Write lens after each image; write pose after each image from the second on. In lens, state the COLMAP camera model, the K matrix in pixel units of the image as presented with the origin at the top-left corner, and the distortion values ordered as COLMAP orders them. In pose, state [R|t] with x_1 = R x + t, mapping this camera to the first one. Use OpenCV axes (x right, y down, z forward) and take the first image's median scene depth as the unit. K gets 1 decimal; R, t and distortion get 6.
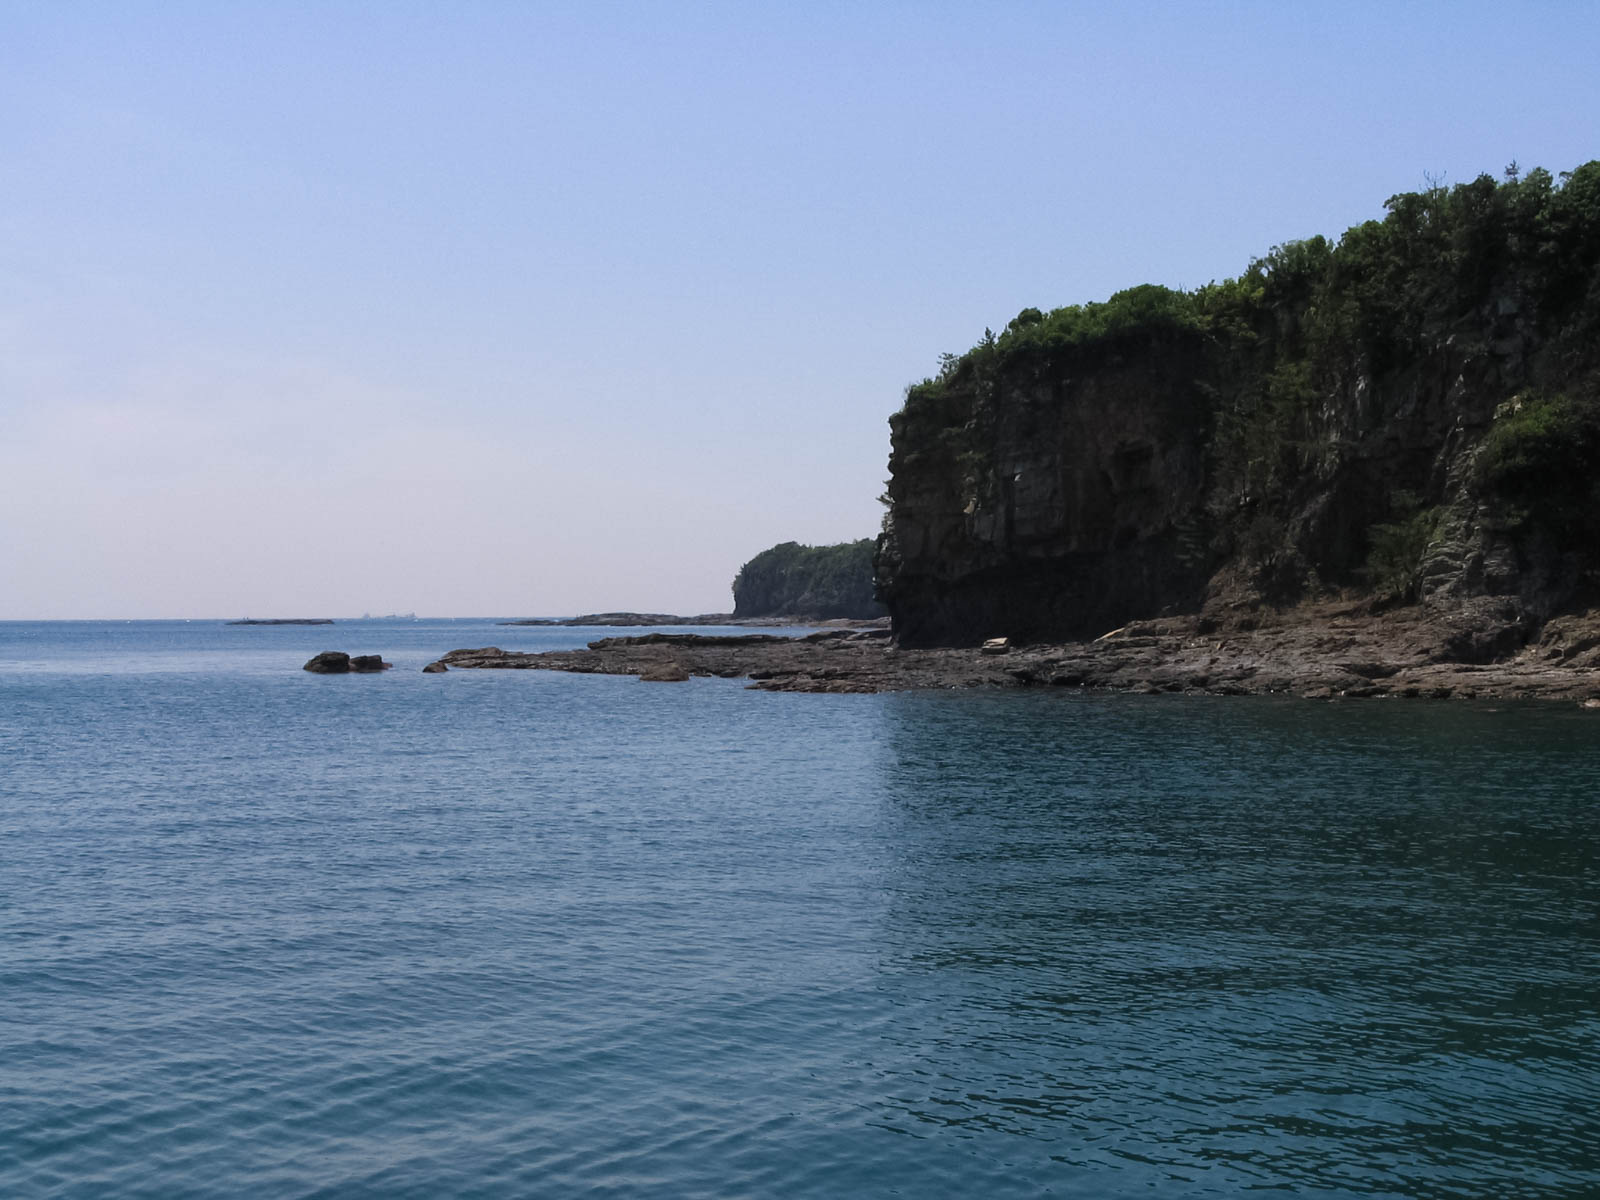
lens RADIAL K [[2031.8, 0, 800.0], [0, 2031.8, 600.0], [0, 0, 1]] dist [-0.005198, -0.583622]
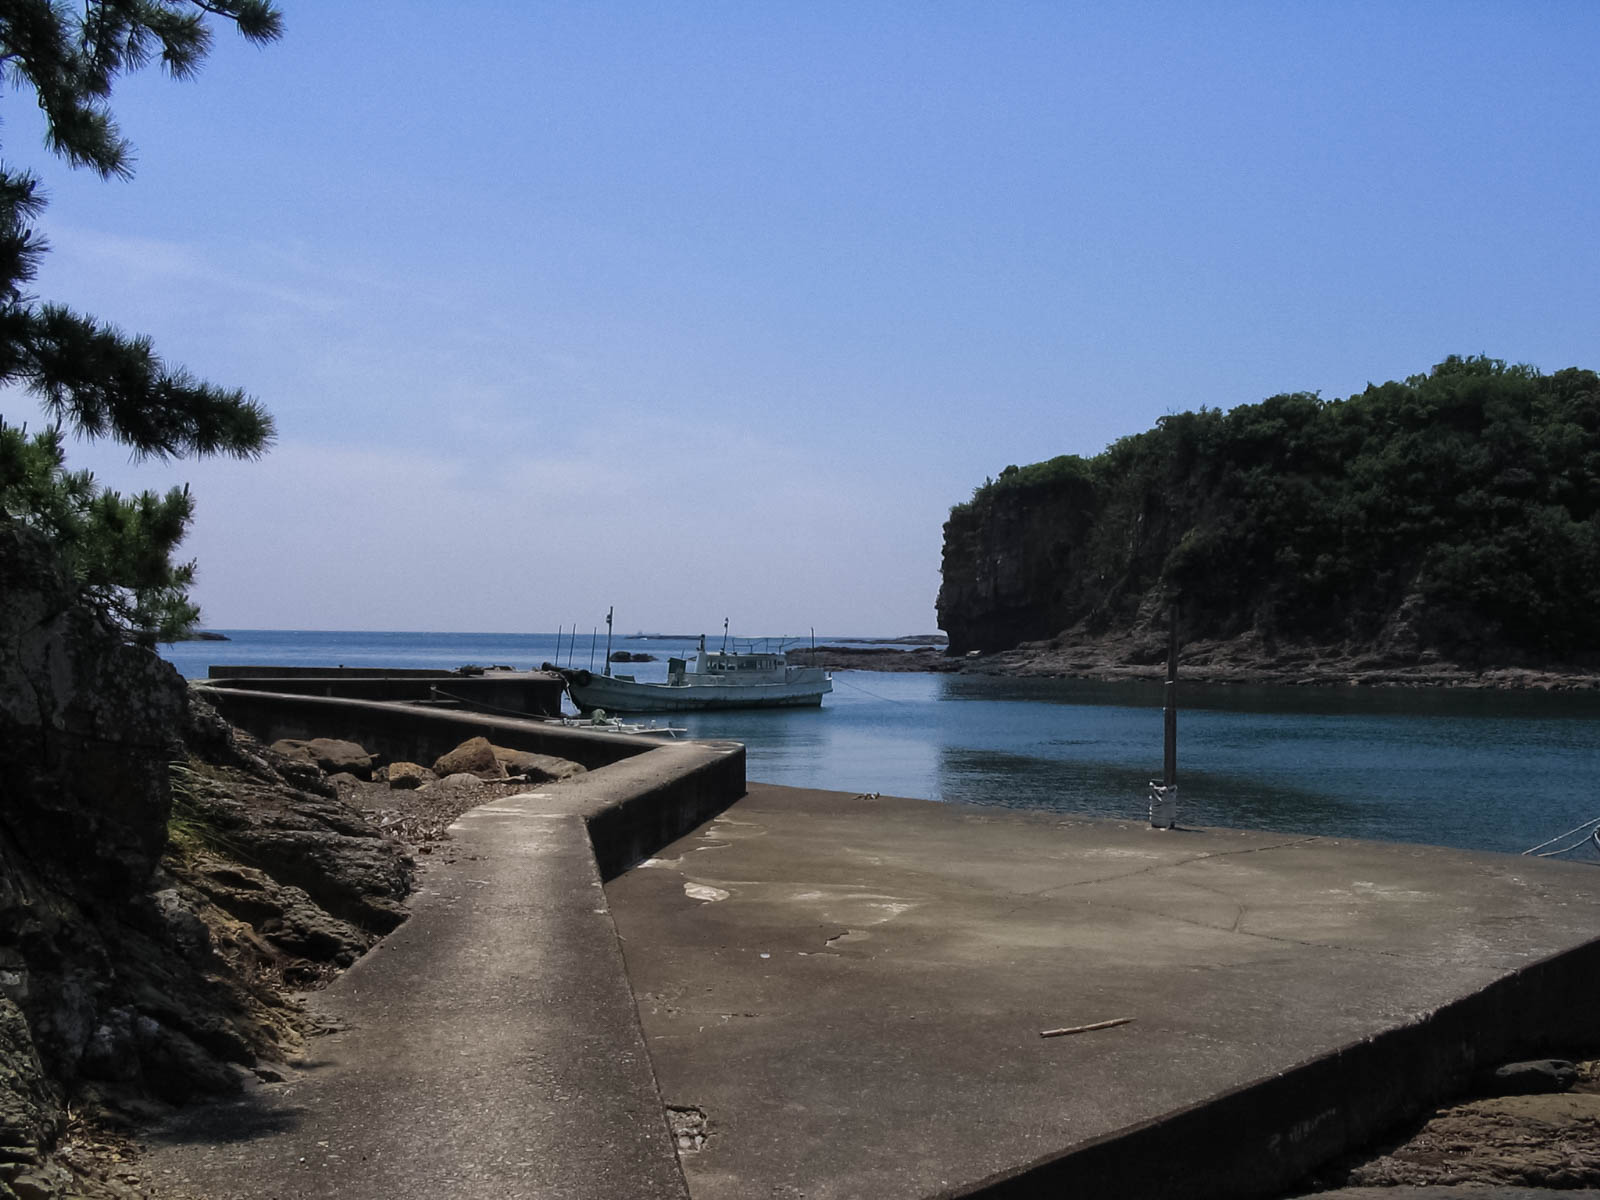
lens RADIAL K [[1650.1, 0, 800.0], [0, 1650.1, 600.0], [0, 0, 1]] dist [0.000089, -0.000056]
pose [[0.983741, 0.012717, -0.179140, 0.184940], [-0.015440, 0.999785, -0.013814, -0.003352], [0.178926, 0.016355, 0.983727, -0.432855]]
